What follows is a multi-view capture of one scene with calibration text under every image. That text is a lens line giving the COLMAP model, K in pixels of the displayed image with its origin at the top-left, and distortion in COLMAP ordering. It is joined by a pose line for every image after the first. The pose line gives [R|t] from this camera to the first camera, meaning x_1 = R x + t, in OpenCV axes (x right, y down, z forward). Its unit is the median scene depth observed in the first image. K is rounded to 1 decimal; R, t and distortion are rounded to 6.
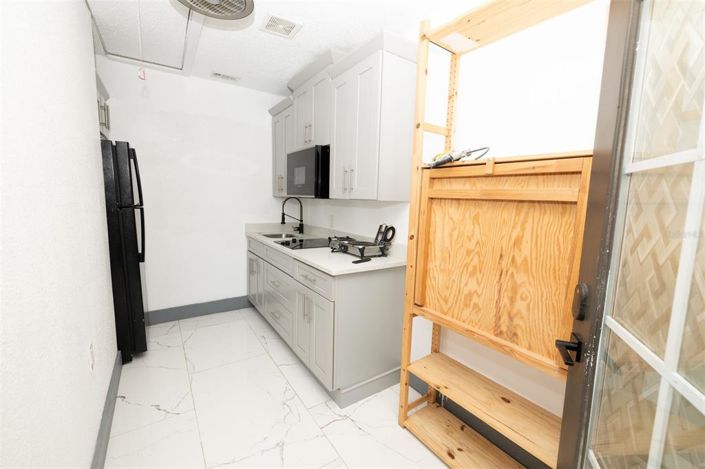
lens RADIAL K [[282.1, 0, 349.6], [0, 282.1, 229.0], [0, 0, 1]] dist [-0.002149, 0.000652]
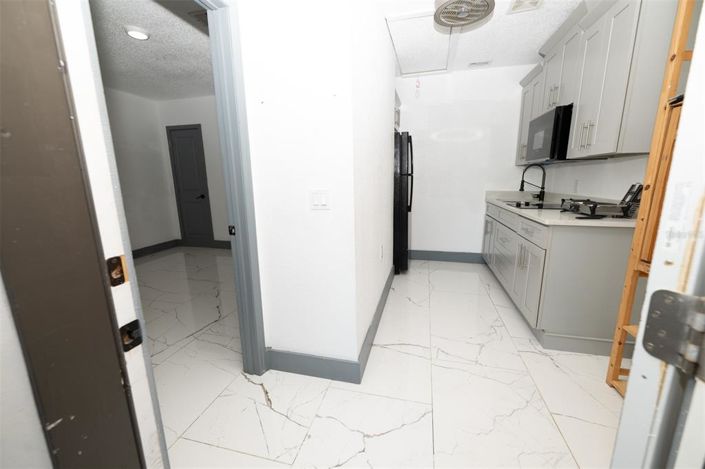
lens RADIAL K [[282.1, 0, 355.4], [0, 282.1, 231.4], [0, 0, 1]] dist [-0.002149, 0.000652]
pose [[0.661996, 0.105754, -0.742009, 0.201864], [-0.059467, 0.994286, 0.088654, 0.102907], [0.747145, -0.014564, 0.664502, -0.221477]]
